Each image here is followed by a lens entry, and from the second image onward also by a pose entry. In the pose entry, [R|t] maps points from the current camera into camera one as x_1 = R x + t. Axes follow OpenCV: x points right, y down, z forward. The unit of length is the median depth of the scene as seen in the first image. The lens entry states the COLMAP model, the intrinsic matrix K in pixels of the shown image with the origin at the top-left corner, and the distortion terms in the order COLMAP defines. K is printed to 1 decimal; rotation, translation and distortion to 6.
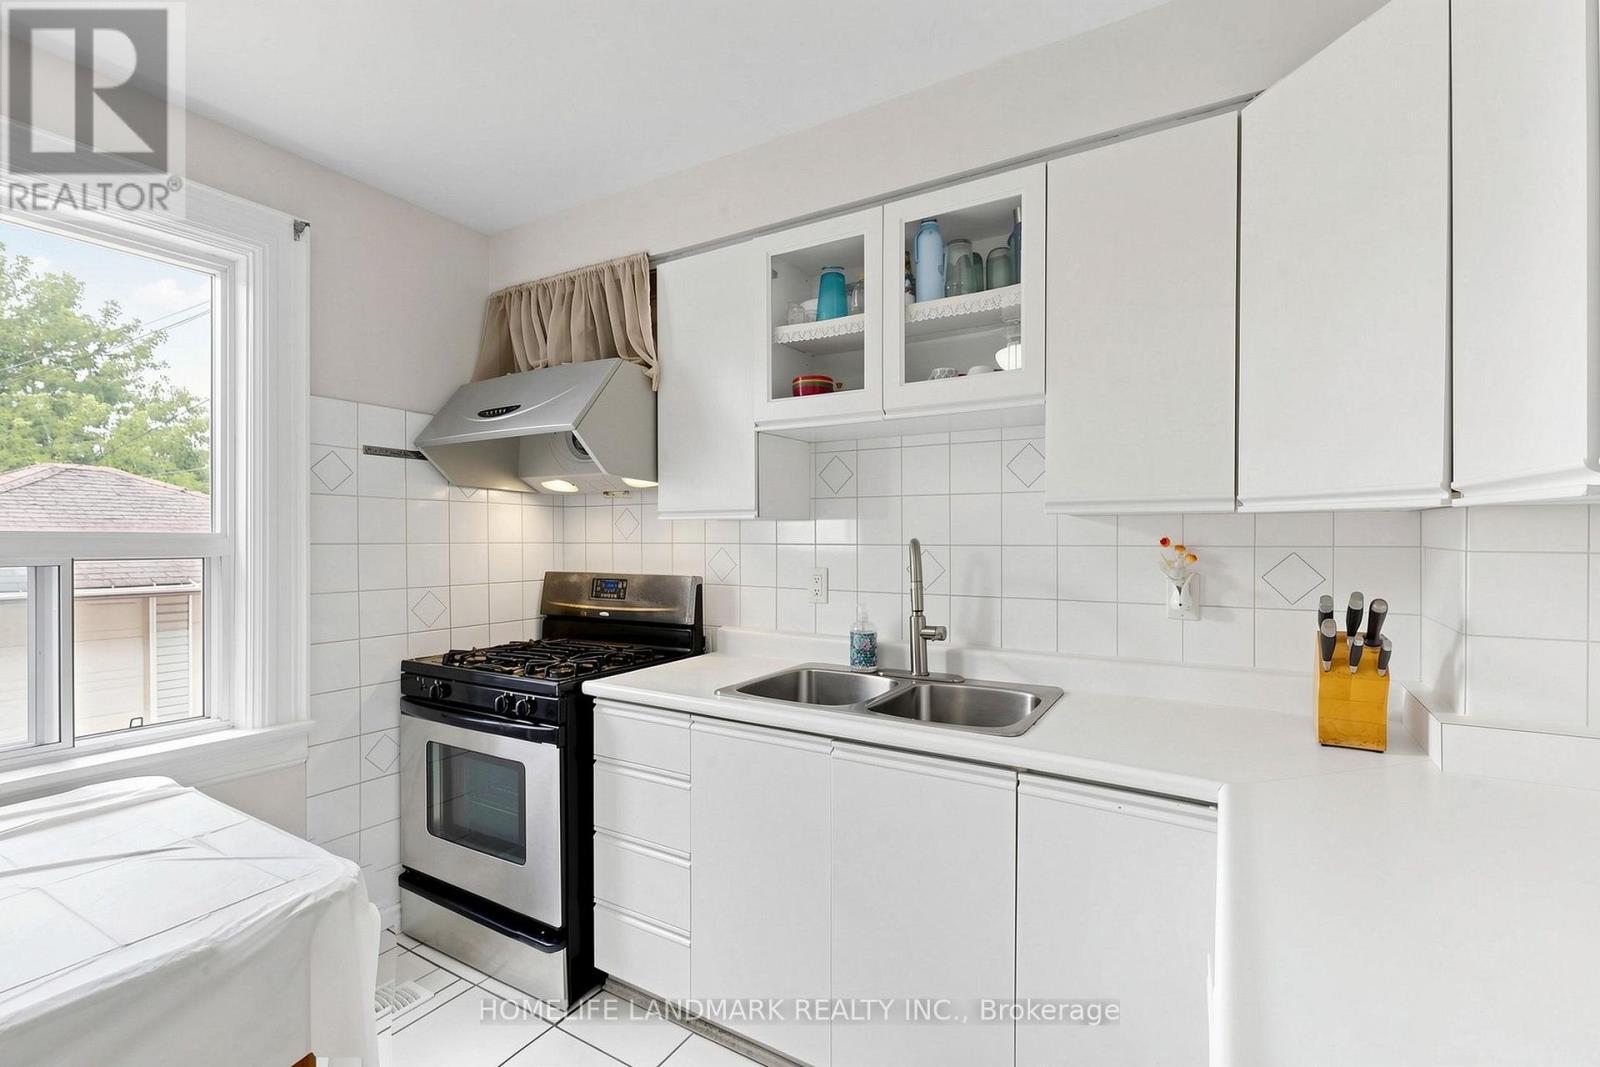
lens RADIAL K [[695.1, 0, 804.0], [0, 695.1, 539.2], [0, 0, 1]] dist [0.002029, -0.000180]
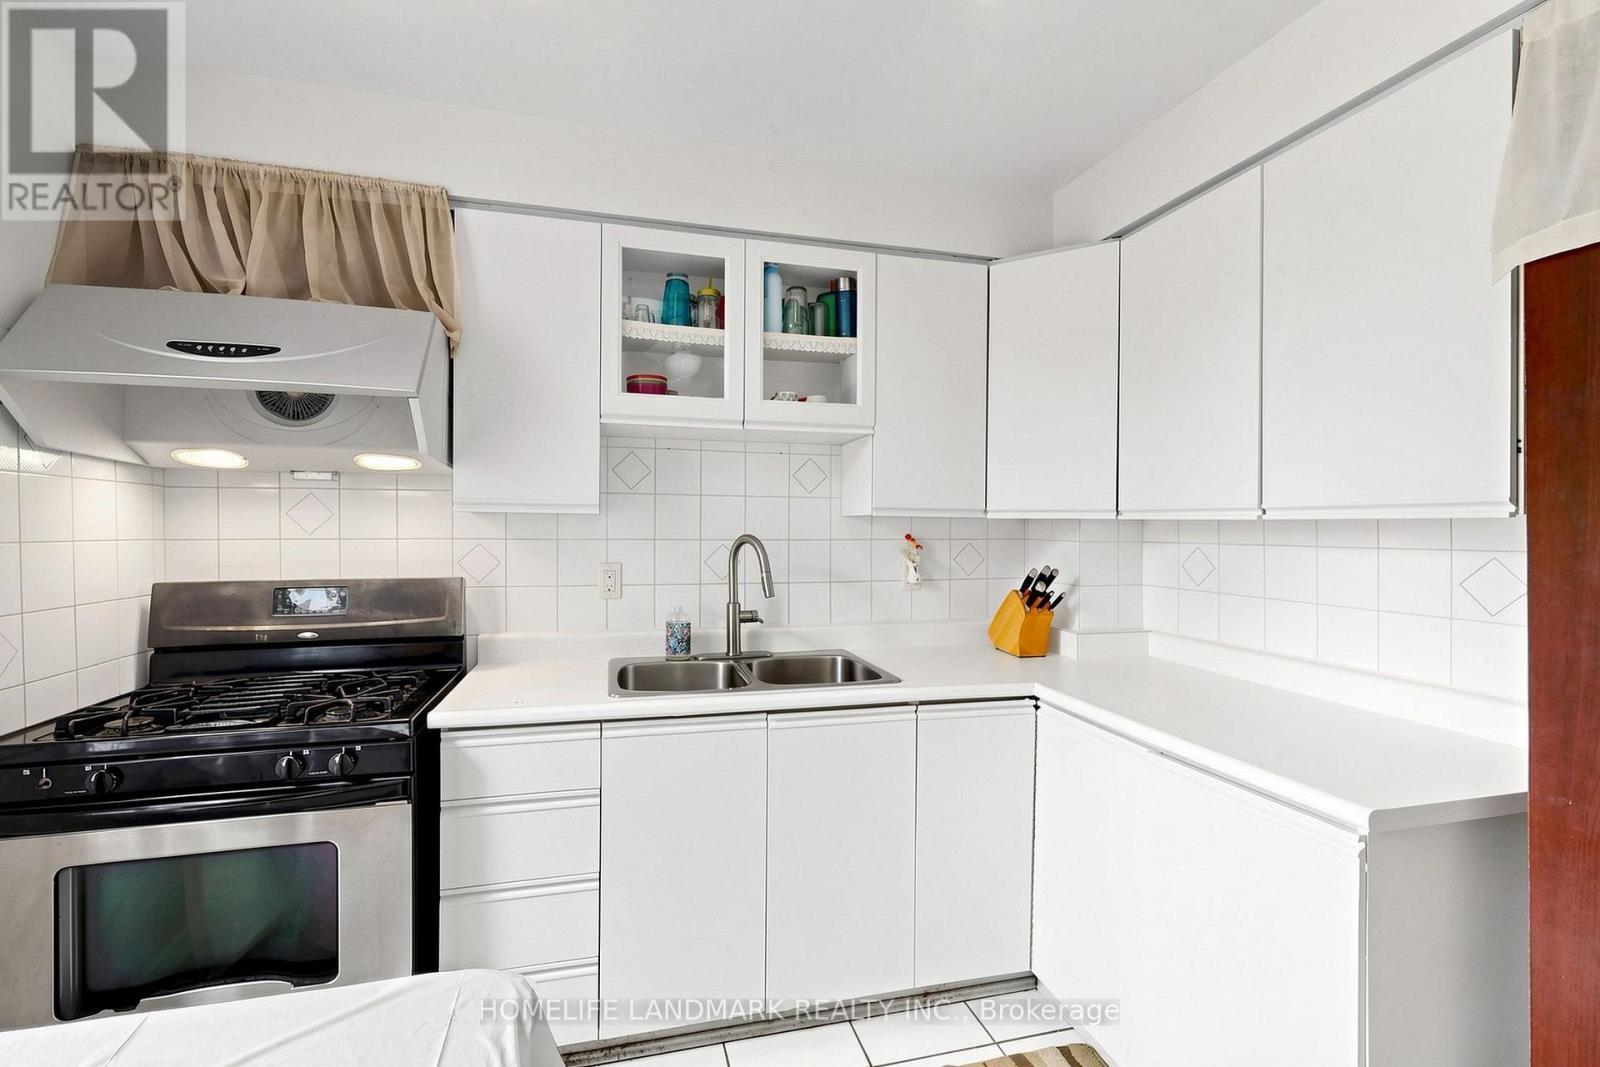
lens RADIAL K [[697.1, 0, 794.9], [0, 697.1, 530.0], [0, 0, 1]] dist [-0.000563, 0.000061]
pose [[0.708461, 0.002441, 0.705746, -0.541675], [-0.001715, 0.999997, -0.001737, -0.005772], [-0.705748, 0.000020, 0.708463, 0.123328]]
